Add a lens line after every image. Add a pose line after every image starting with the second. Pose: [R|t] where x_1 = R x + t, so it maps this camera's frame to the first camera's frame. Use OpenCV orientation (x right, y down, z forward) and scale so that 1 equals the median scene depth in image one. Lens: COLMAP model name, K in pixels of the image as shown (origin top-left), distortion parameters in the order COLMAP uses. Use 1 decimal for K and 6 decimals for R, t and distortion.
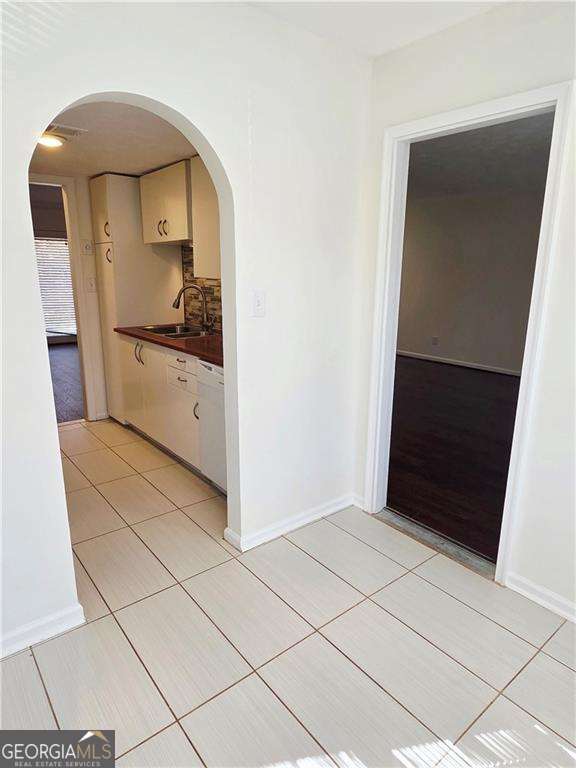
lens RADIAL K [[473.0, 0, 290.5], [0, 473.0, 375.1], [0, 0, 1]] dist [0.001270, 0.003290]
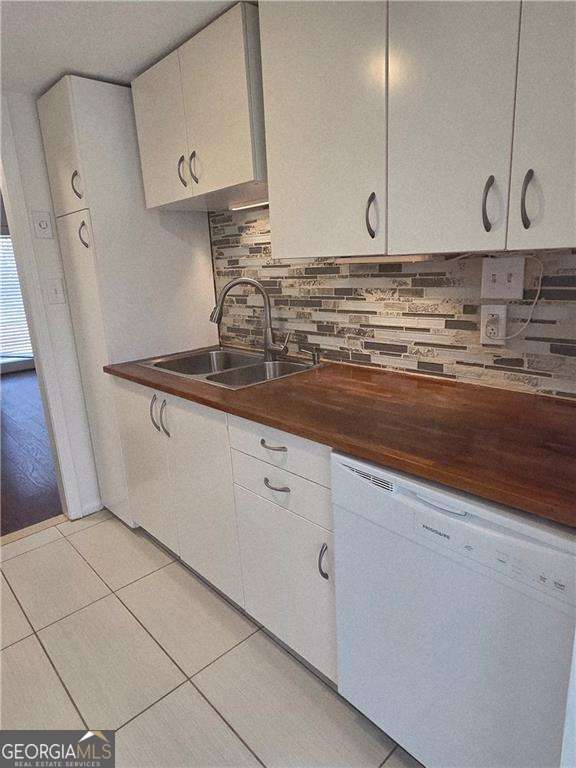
lens RADIAL K [[473.0, 0, 290.5], [0, 473.0, 375.1], [0, 0, 1]] dist [0.001270, 0.003290]
pose [[0.995986, -0.075770, 0.047646, -0.183612], [0.075139, 0.997062, 0.014907, -0.081346], [-0.048636, -0.011267, 0.998753, 0.440069]]
